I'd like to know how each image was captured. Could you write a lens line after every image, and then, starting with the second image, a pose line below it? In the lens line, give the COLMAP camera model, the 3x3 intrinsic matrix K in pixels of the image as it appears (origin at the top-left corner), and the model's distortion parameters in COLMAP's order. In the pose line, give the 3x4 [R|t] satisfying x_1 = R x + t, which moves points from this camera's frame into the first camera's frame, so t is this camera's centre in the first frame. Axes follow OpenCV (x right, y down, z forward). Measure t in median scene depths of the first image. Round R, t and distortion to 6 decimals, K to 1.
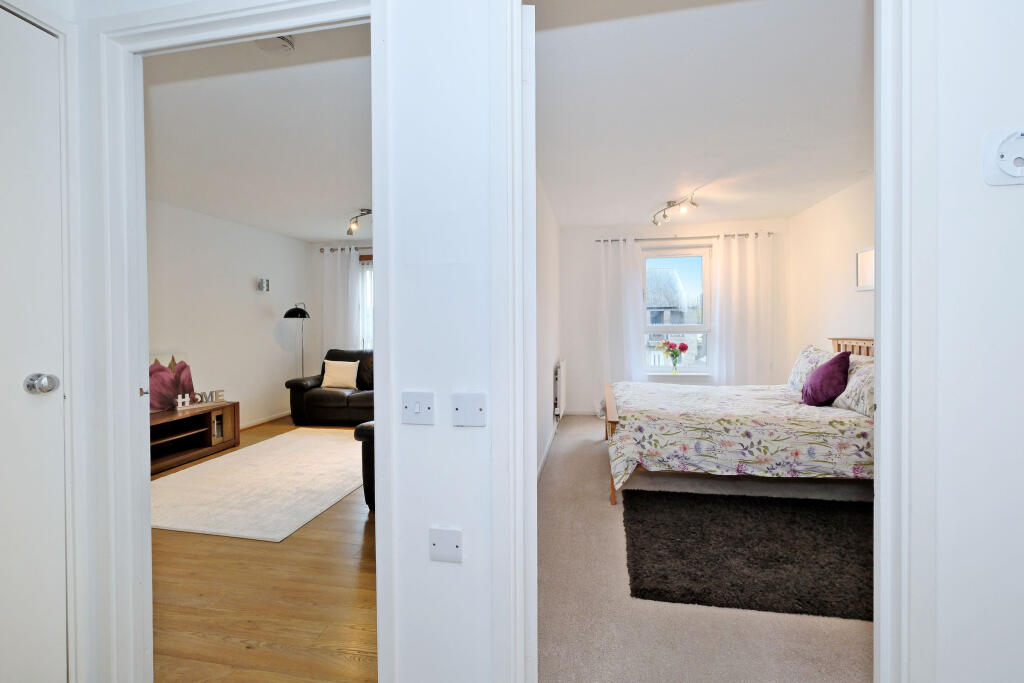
lens RADIAL K [[445.2, 0, 510.5], [0, 445.2, 331.5], [0, 0, 1]] dist [-0.002903, -0.000396]
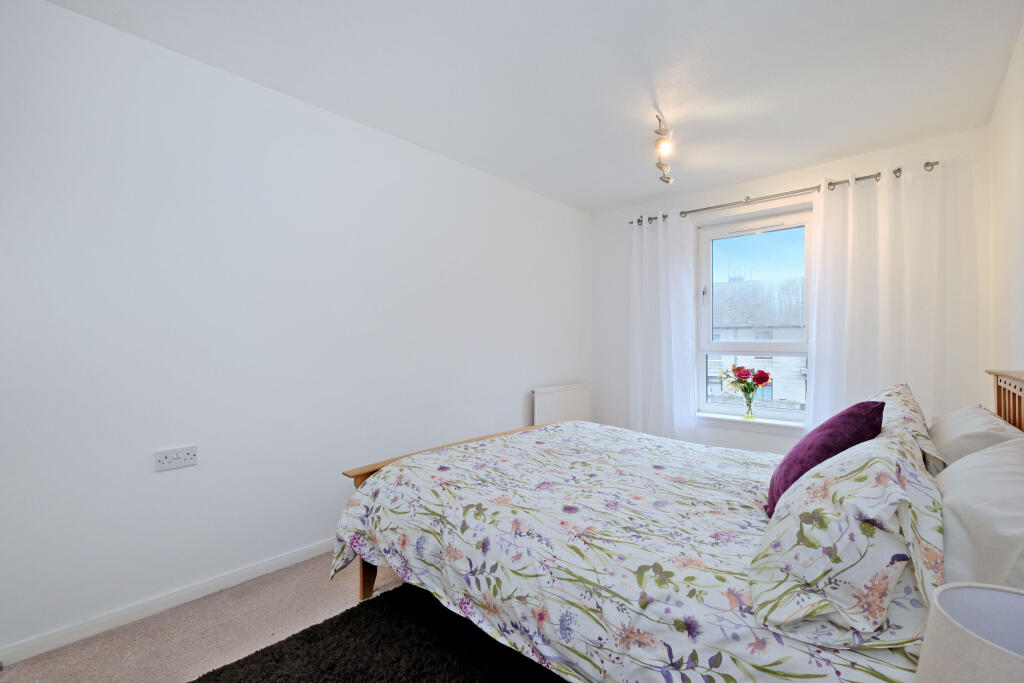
lens RADIAL K [[445.2, 0, 512.1], [0, 445.2, 344.8], [0, 0, 1]] dist [-0.002903, -0.000396]
pose [[0.849838, 0.018887, -0.526706, 0.815488], [-0.025127, 0.999673, -0.004695, 0.003042], [0.526445, 0.017225, 0.850035, 0.573072]]
